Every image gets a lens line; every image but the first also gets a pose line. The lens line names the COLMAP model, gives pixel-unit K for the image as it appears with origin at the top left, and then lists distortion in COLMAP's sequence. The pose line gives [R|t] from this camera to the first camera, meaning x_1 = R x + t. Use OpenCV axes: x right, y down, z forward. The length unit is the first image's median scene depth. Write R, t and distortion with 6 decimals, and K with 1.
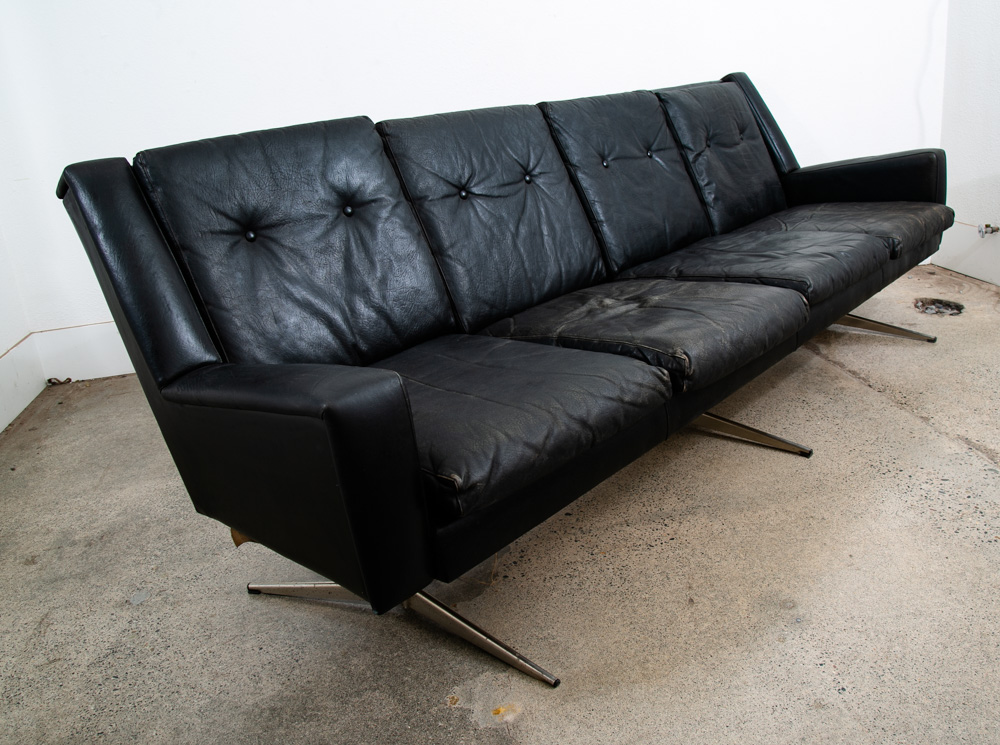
lens RADIAL K [[842.5, 0, 538.6], [0, 842.5, 358.3], [0, 0, 1]] dist [-0.122912, 0.074563]
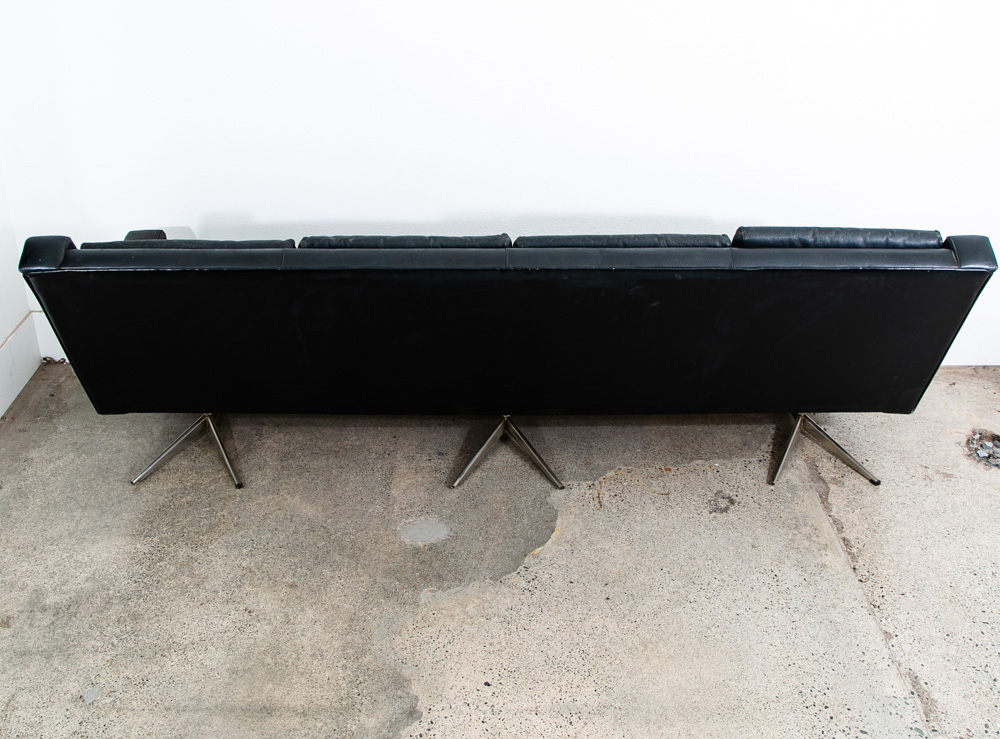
lens RADIAL K [[1037.0, 0, 494.5], [0, 1037.0, 323.4], [0, 0, 1]] dist [-0.084356, 0.000000]
pose [[0.977721, 0.166005, -0.128465, 0.144602], [-0.146589, 0.978036, 0.148182, -0.482377], [0.150242, -0.126049, 0.980581, -0.216866]]
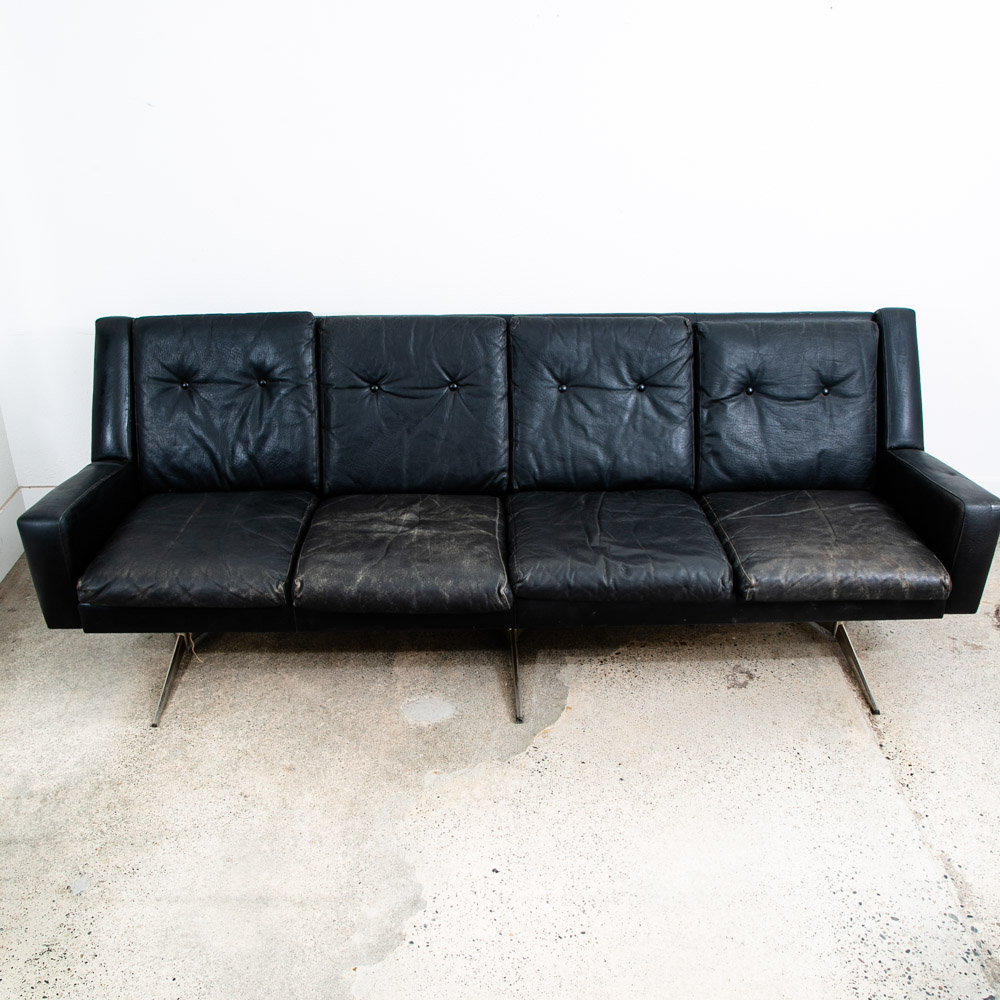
lens RADIAL K [[1042.0, 0, 491.1], [0, 1042.0, 520.0], [0, 0, 1]] dist [-0.086293, 0.000000]
pose [[0.977992, 0.157453, -0.136893, 0.142662], [-0.133936, 0.976866, 0.166717, -0.456551], [0.159976, -0.144713, 0.976456, -0.144634]]
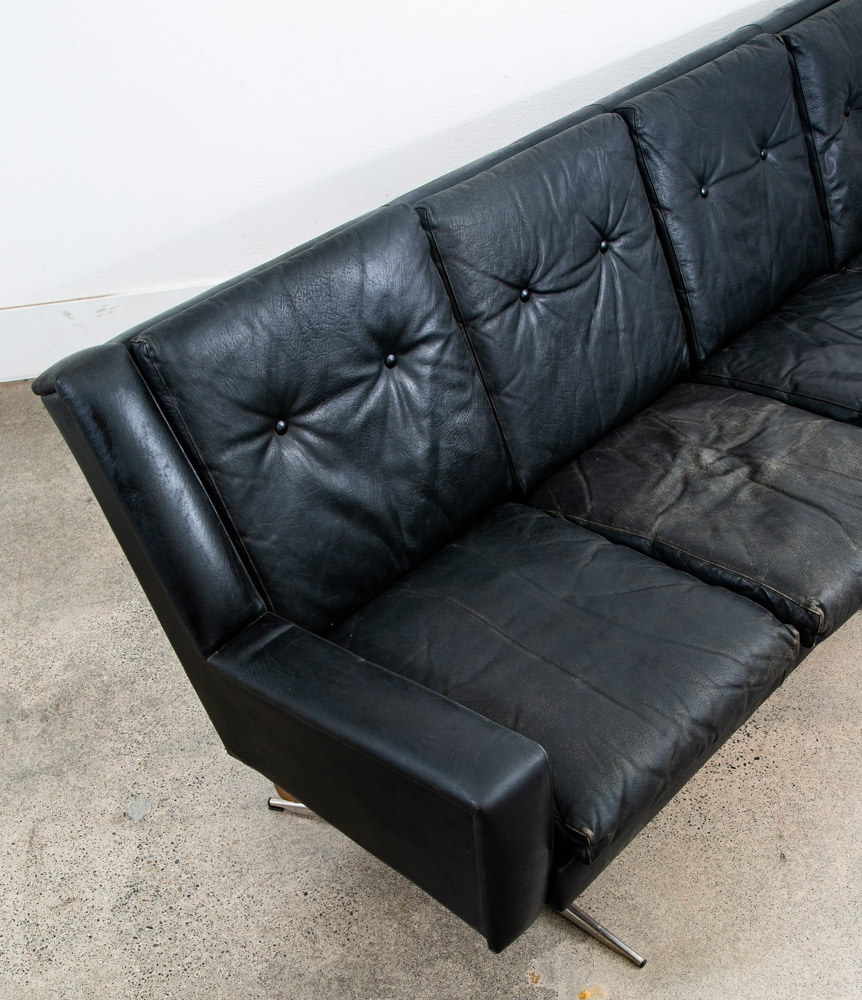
lens RADIAL K [[1206.3, 0, 429.2], [0, 1206.3, 622.7], [0, 0, 1]] dist [0.006186, 0.000000]
pose [[0.999217, 0.038742, 0.008042, -0.193622], [-0.038808, 0.919931, 0.390156, -0.385707], [0.007717, -0.390163, 0.920714, -0.093866]]
